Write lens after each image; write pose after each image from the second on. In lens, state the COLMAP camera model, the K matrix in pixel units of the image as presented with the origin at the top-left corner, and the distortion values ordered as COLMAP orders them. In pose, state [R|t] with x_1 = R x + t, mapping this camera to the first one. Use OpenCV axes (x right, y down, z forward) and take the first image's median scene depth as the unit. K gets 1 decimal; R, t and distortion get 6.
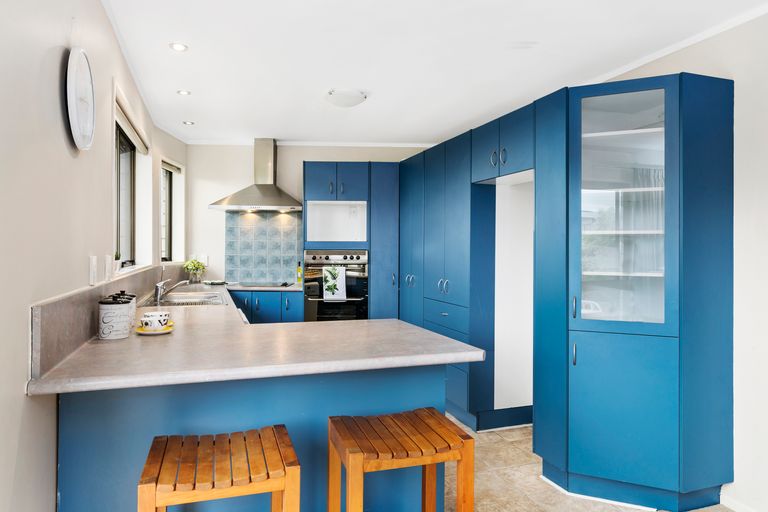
lens RADIAL K [[512.4, 0, 386.8], [0, 512.4, 252.7], [0, 0, 1]] dist [0.001362, -0.000781]
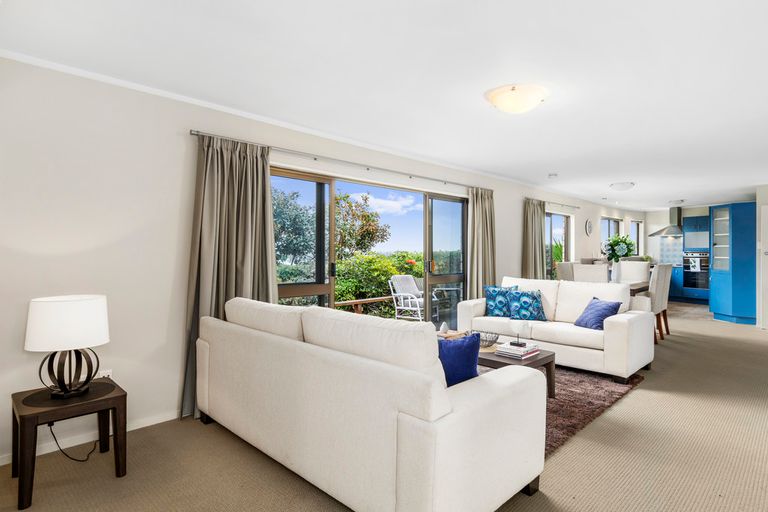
lens RADIAL K [[429.4, 0, 388.3], [0, 429.4, 257.2], [0, 0, 1]] dist [-0.008506, -0.001144]
pose [[0.444277, 0.010139, -0.895832, 1.113131], [-0.006901, 0.999945, 0.007895, 0.016727], [0.895863, 0.002674, 0.444323, -1.298520]]
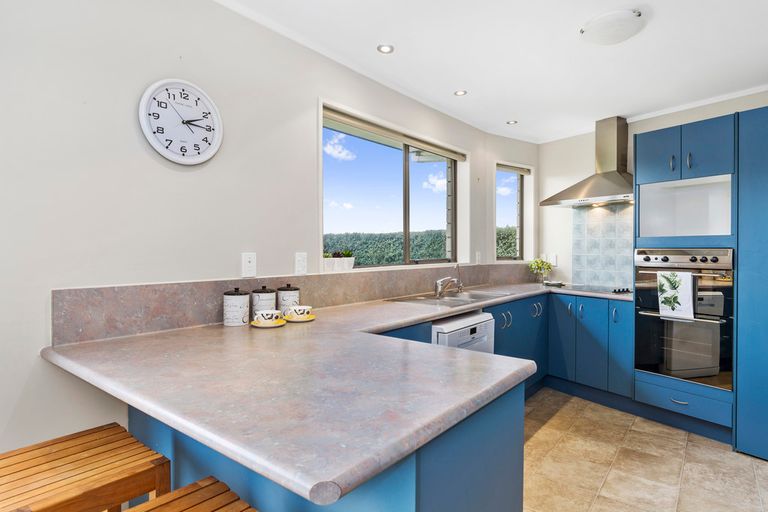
lens RADIAL K [[432.8, 0, 384.4], [0, 432.8, 256.5], [0, 0, 1]] dist [-0.020023, -0.000537]
pose [[0.523770, 0.009047, -0.851812, 0.194685], [-0.002515, 0.999956, 0.009074, 0.001634], [0.851856, -0.002610, 0.523769, 0.333770]]
